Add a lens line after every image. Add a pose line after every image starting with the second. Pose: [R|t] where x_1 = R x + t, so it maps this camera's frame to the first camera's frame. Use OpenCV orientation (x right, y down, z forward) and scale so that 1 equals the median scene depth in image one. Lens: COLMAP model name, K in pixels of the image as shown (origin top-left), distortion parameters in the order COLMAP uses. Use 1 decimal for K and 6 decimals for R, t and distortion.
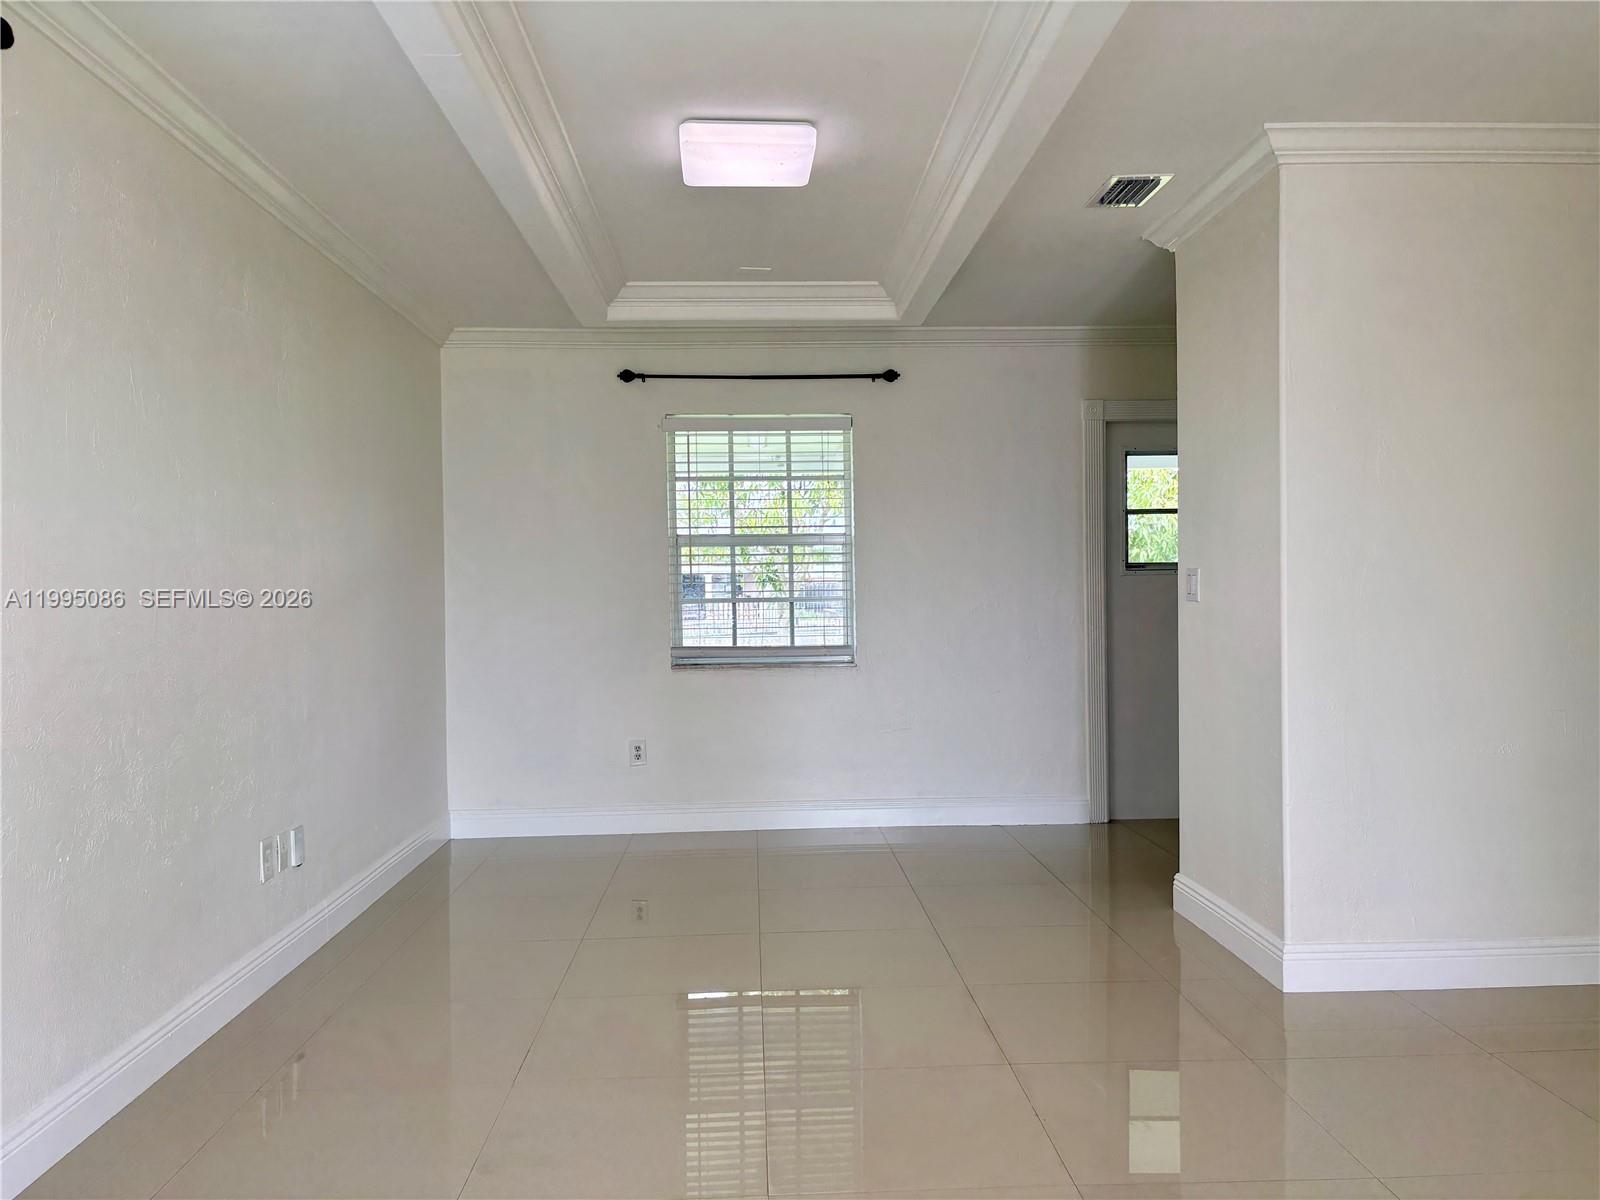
lens RADIAL K [[1219.7, 0, 801.1], [0, 1219.7, 620.4], [0, 0, 1]] dist [0.078739, -0.001668]
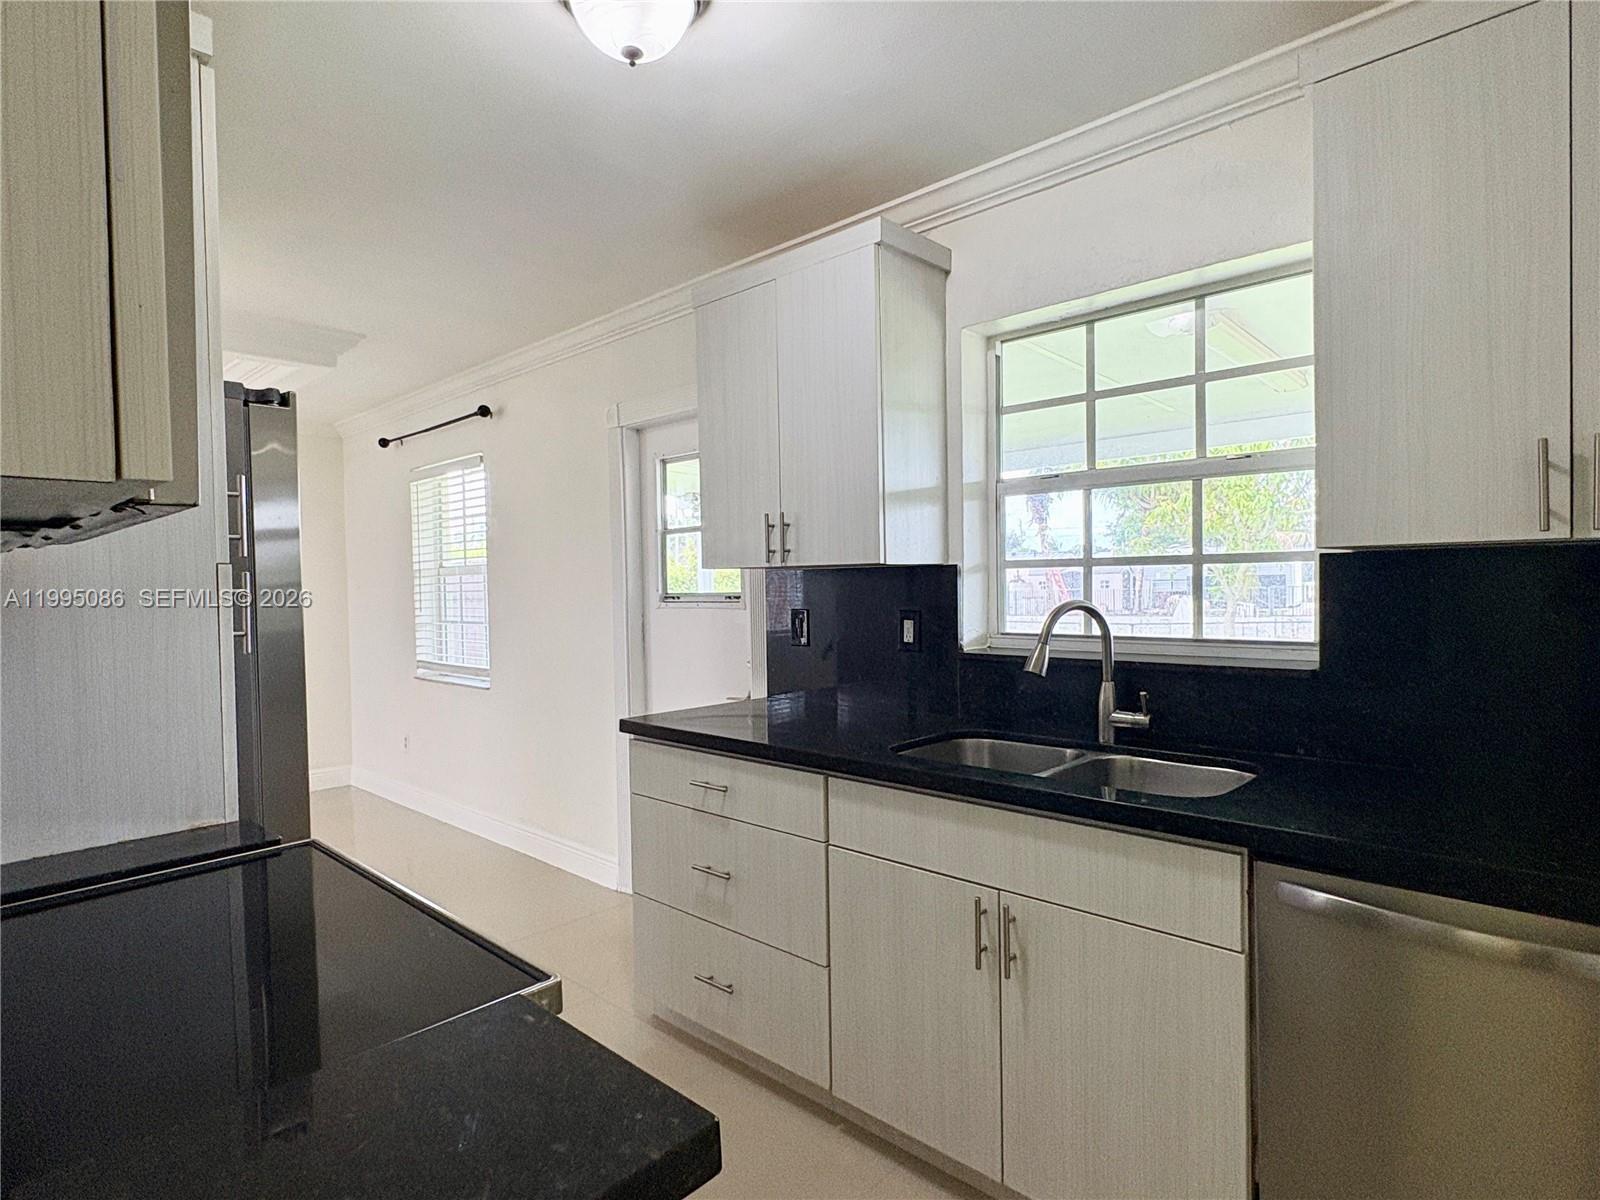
lens RADIAL K [[839.0, 0, 800.0], [0, 839.0, 600.0], [0, 0, 1]] dist [-0.001282, -0.000380]
pose [[0.678588, 0.018591, -0.734283, 0.754894], [-0.009212, 0.999816, 0.016800, -0.053597], [0.734461, -0.004636, 0.678635, 0.694955]]
